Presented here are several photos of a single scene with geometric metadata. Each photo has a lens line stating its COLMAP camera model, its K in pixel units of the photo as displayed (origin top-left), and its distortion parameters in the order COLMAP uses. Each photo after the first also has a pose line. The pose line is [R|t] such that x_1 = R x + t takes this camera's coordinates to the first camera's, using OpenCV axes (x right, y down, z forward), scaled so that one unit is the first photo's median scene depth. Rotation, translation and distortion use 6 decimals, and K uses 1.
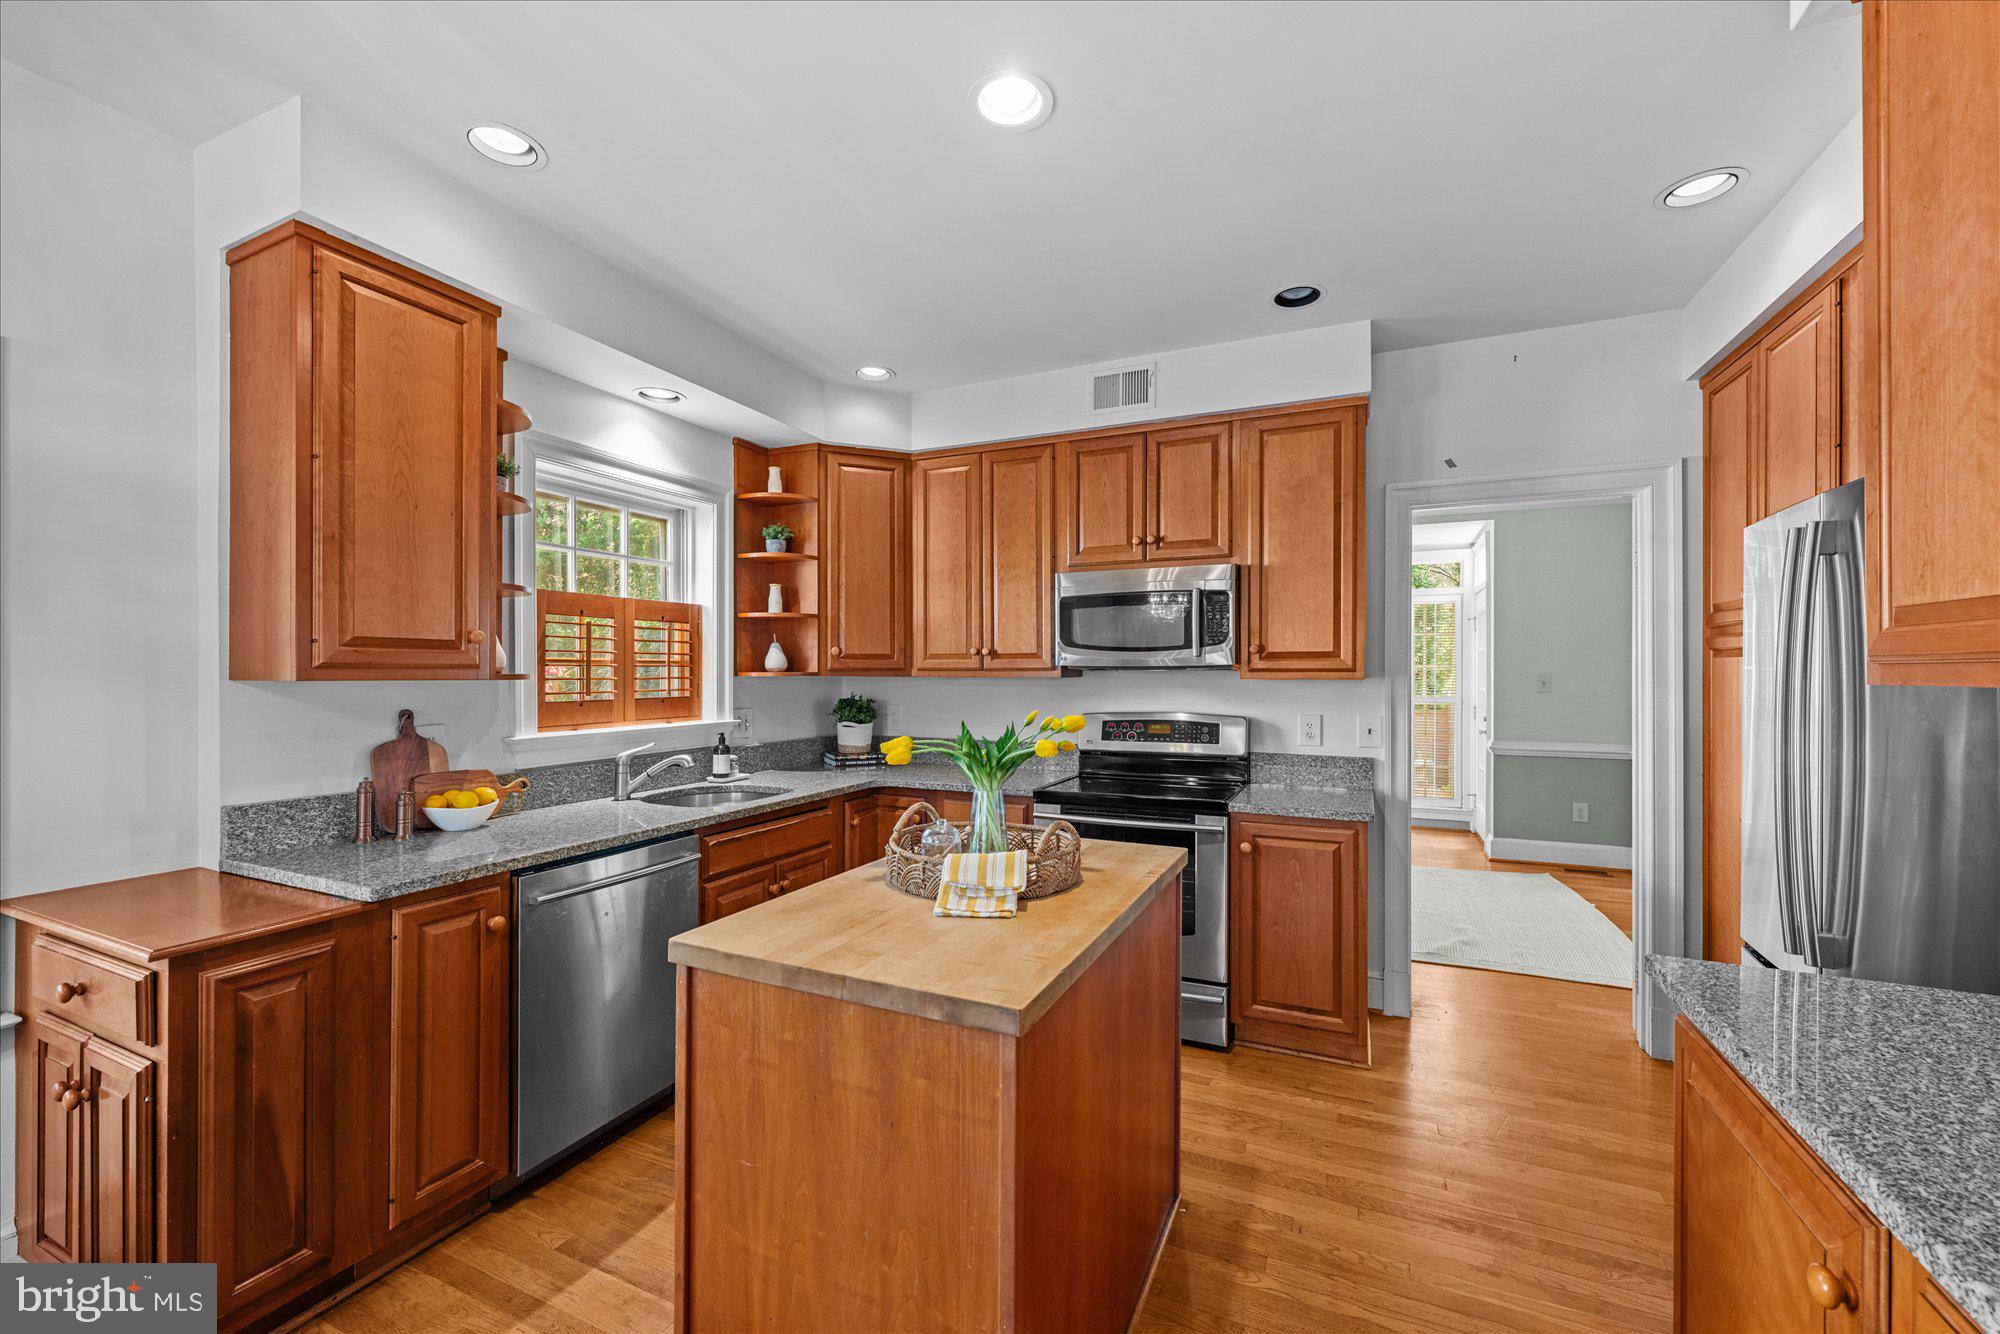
lens RADIAL K [[794.1, 0, 1003.3], [0, 794.1, 675.3], [0, 0, 1]] dist [0.000982, -0.000045]
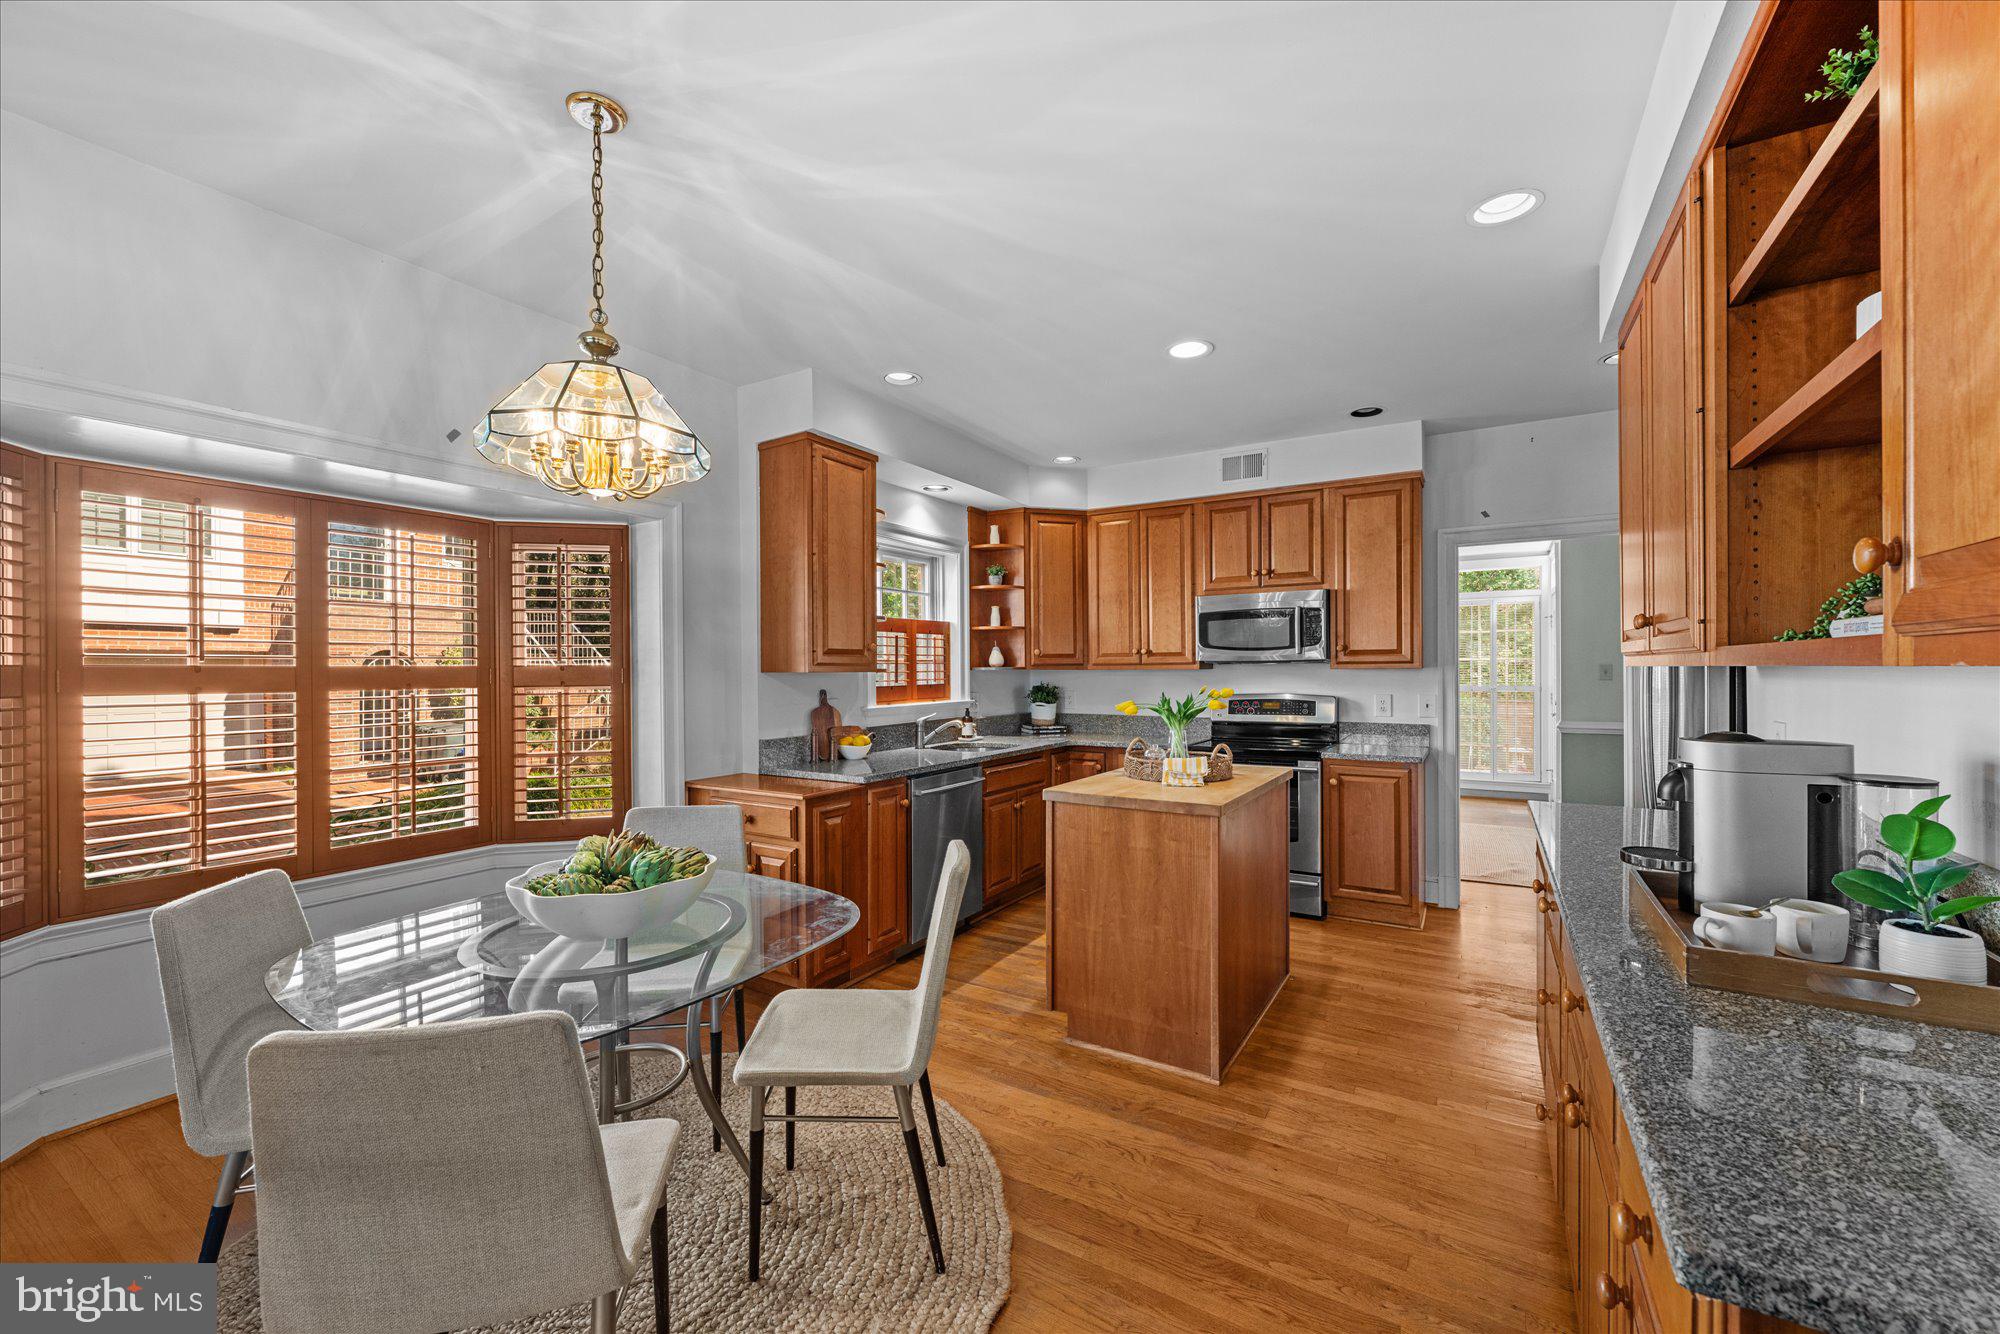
lens RADIAL K [[794.1, 0, 996.8], [0, 794.1, 672.8], [0, 0, 1]] dist [0.000982, -0.000045]
pose [[0.991977, -0.007145, -0.126215, -0.124083], [0.007293, 0.999973, 0.000713, 0.006359], [0.126207, -0.001628, 0.992003, -0.524383]]
